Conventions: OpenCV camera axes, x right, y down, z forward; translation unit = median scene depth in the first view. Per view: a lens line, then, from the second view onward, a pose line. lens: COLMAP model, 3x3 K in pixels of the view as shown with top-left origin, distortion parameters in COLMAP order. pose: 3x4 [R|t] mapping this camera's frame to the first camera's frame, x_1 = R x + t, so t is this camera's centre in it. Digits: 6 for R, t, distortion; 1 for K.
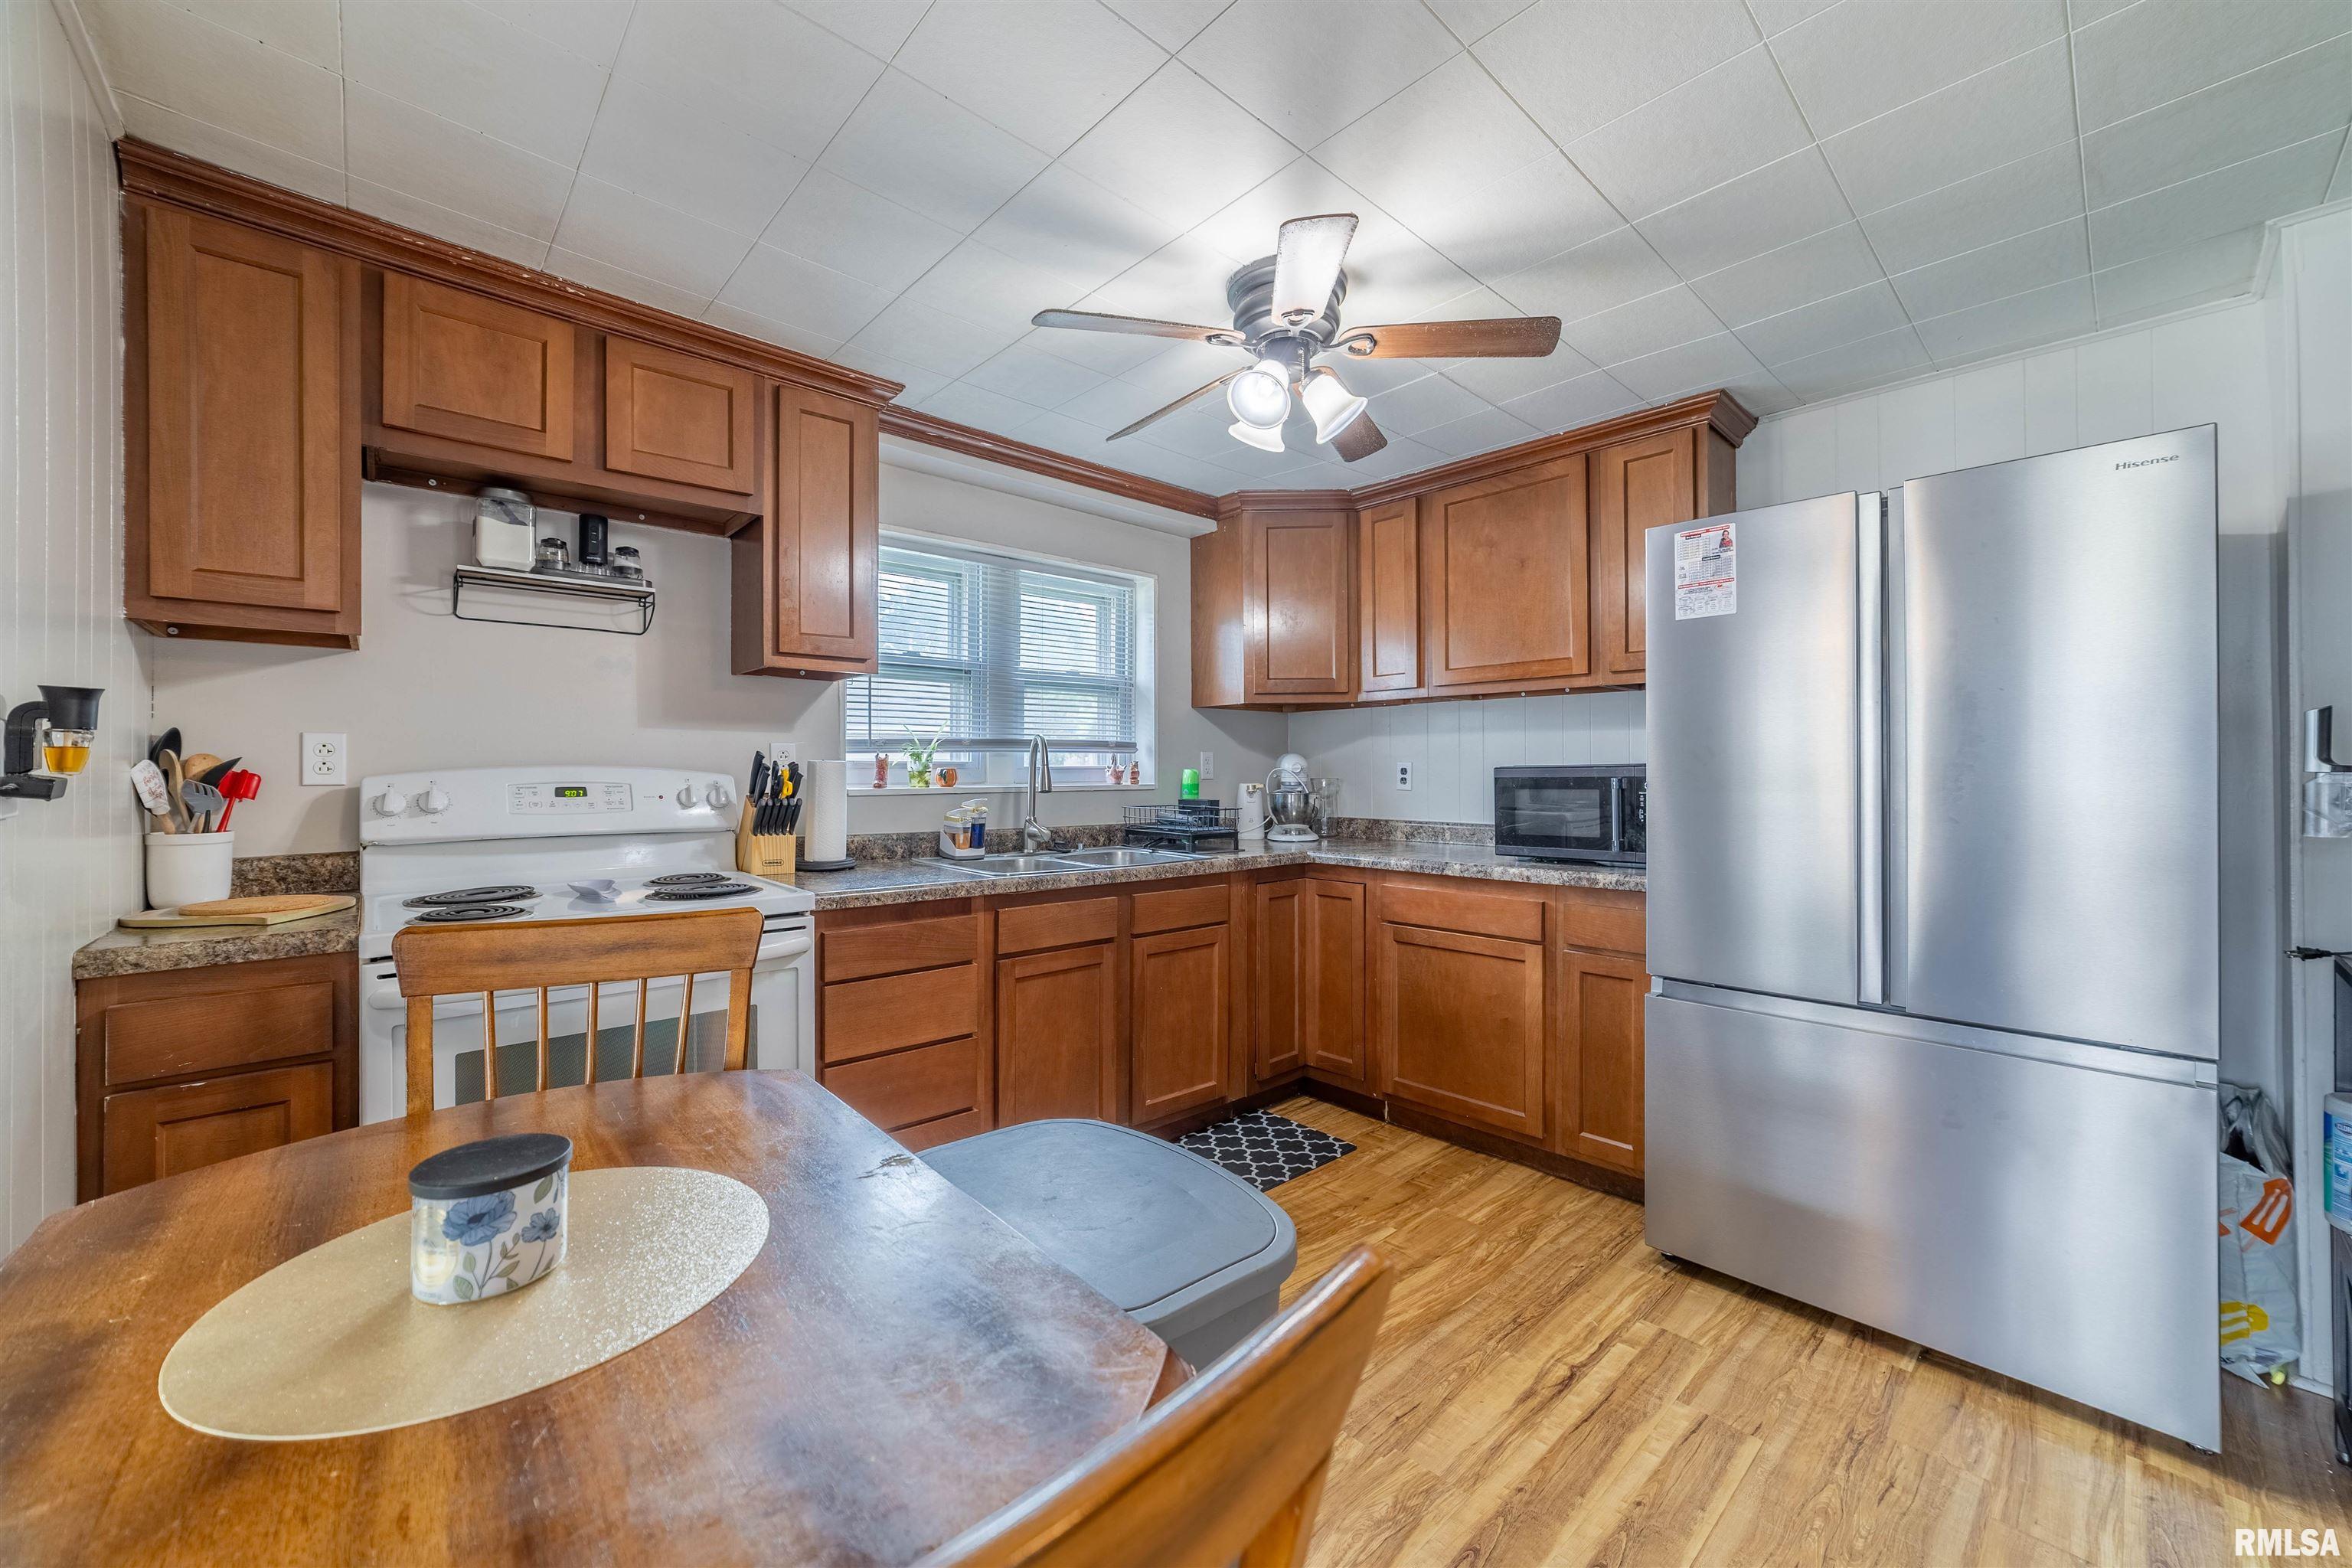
lens RADIAL K [[893.8, 0, 1180.2], [0, 893.8, 775.9], [0, 0, 1]] dist [0.000030, 0.000044]
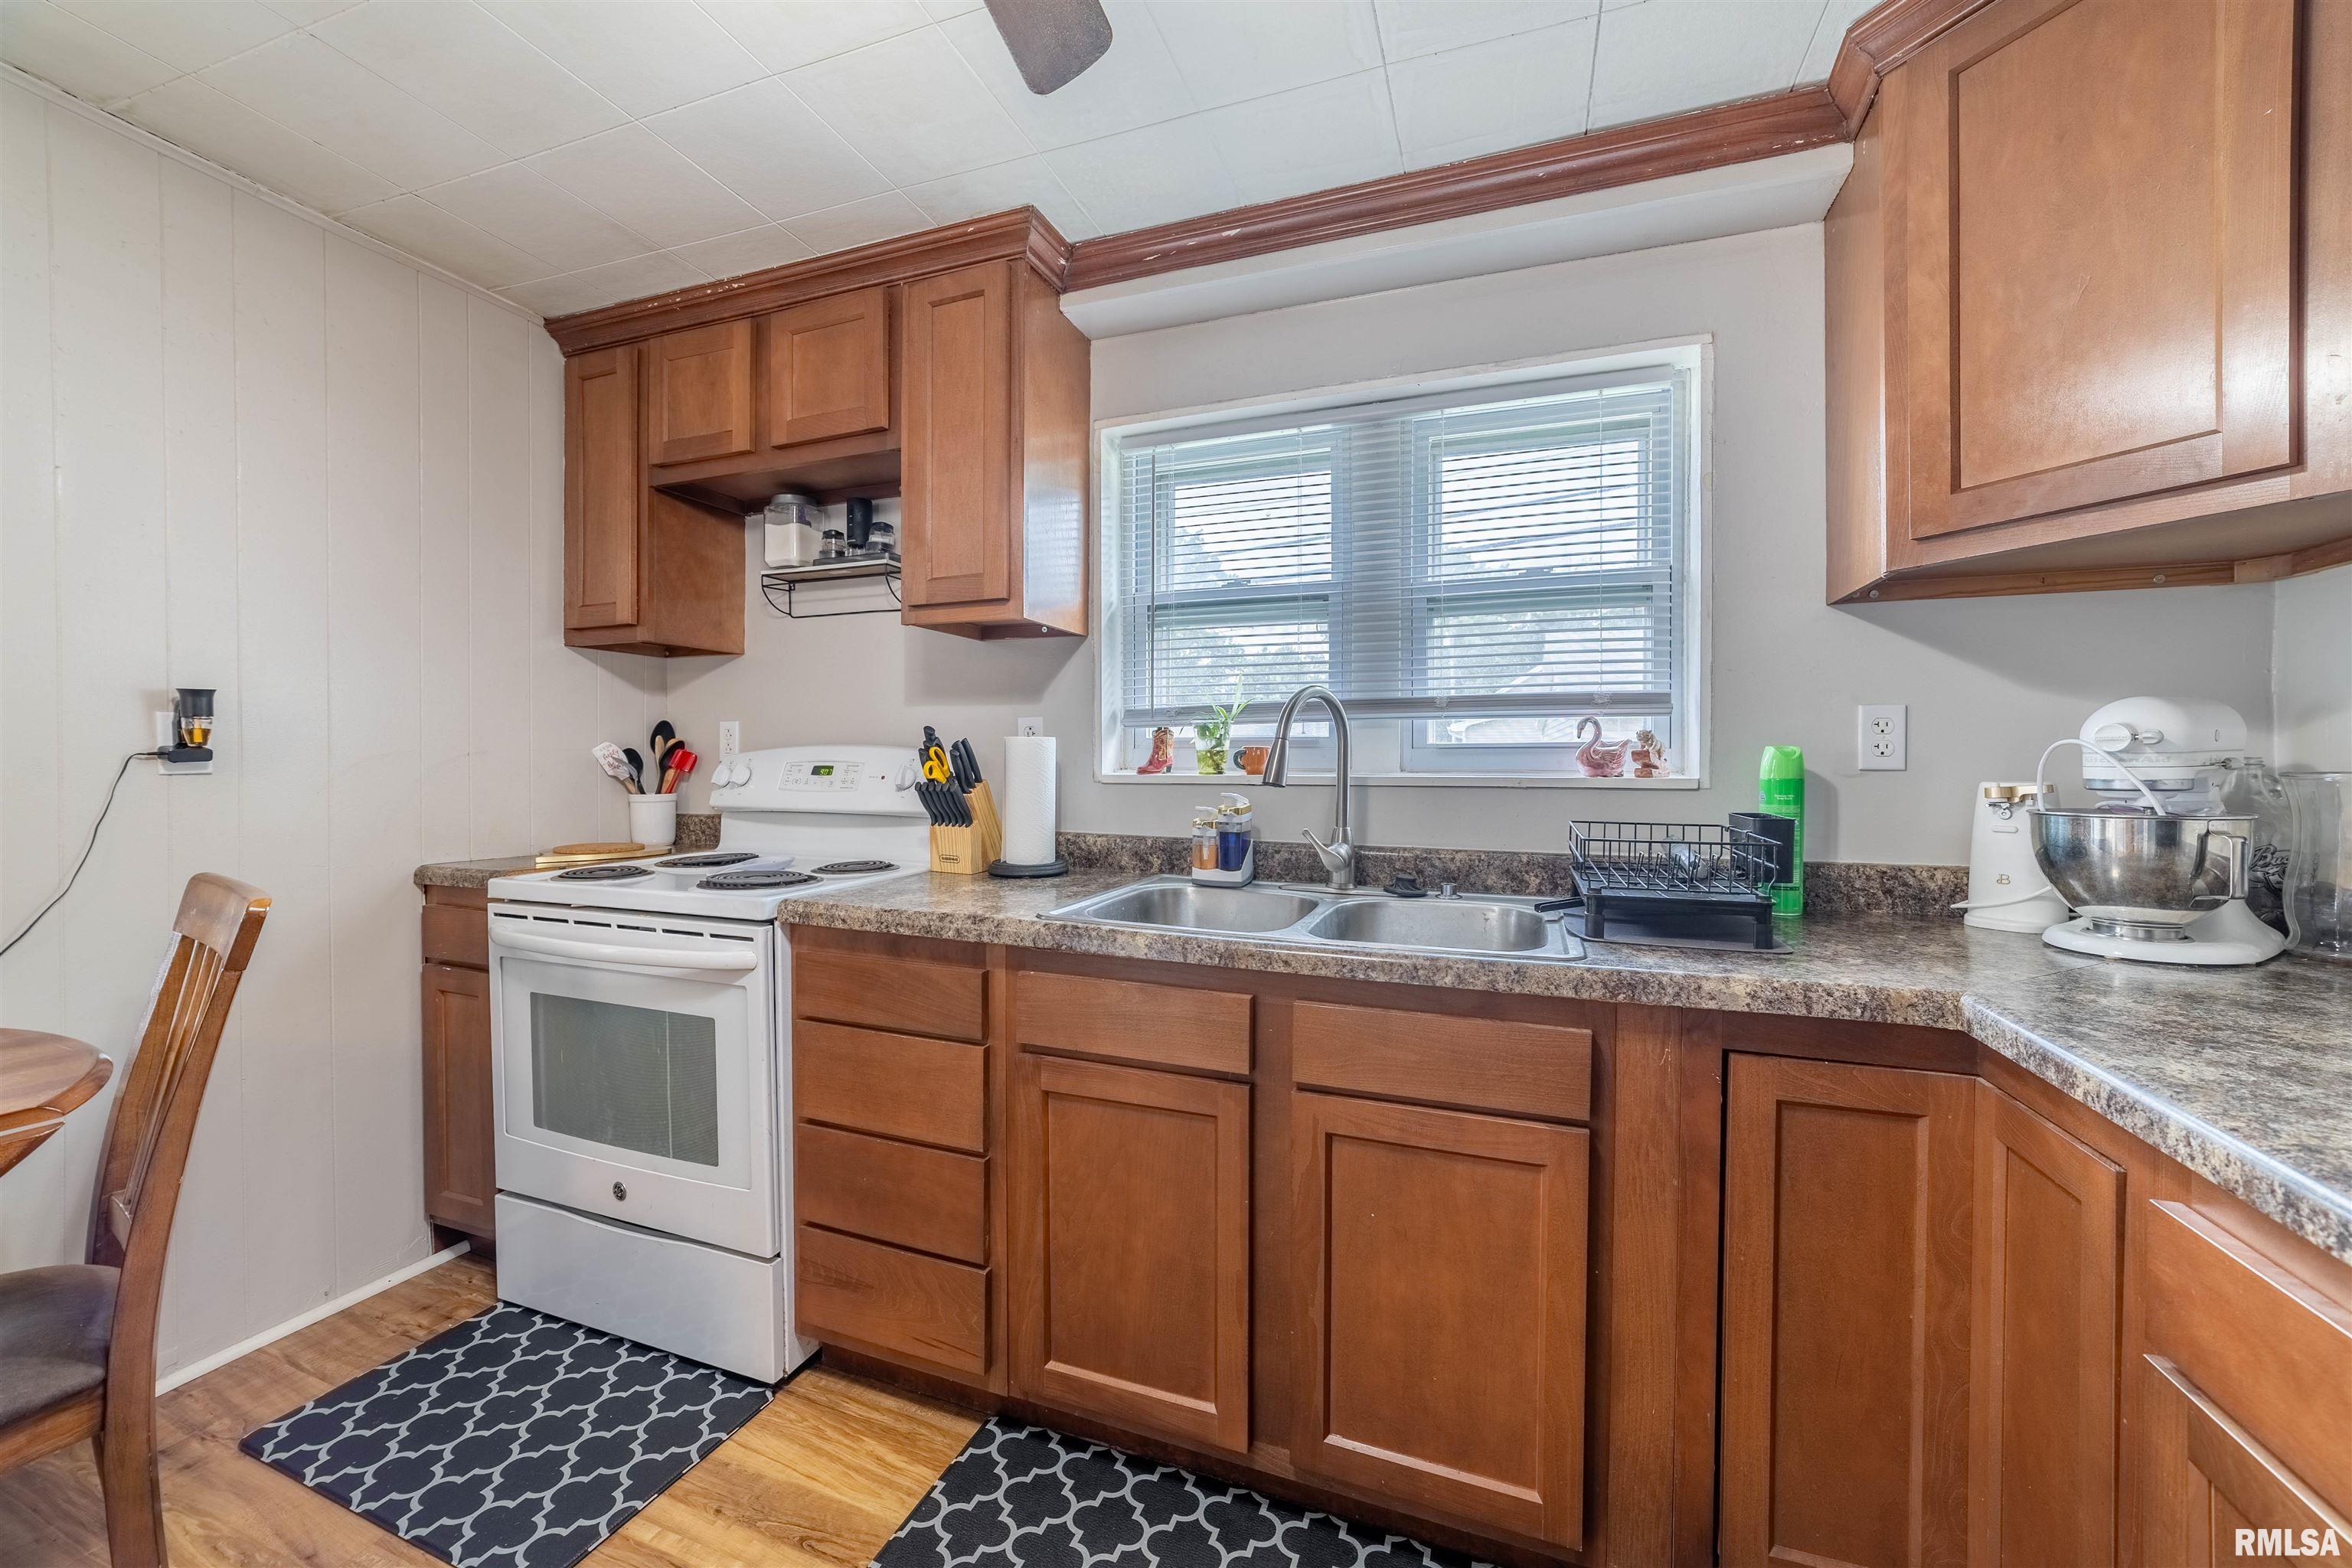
lens RADIAL K [[874.4, 0, 1206.9], [0, 874.4, 770.7], [0, 0, 1]] dist [0.001507, 0.000154]
pose [[0.466828, 0.012540, -0.884259, 0.326962], [-0.008788, 0.999916, 0.009540, 0.003456], [0.884305, 0.003318, 0.466899, 0.688376]]
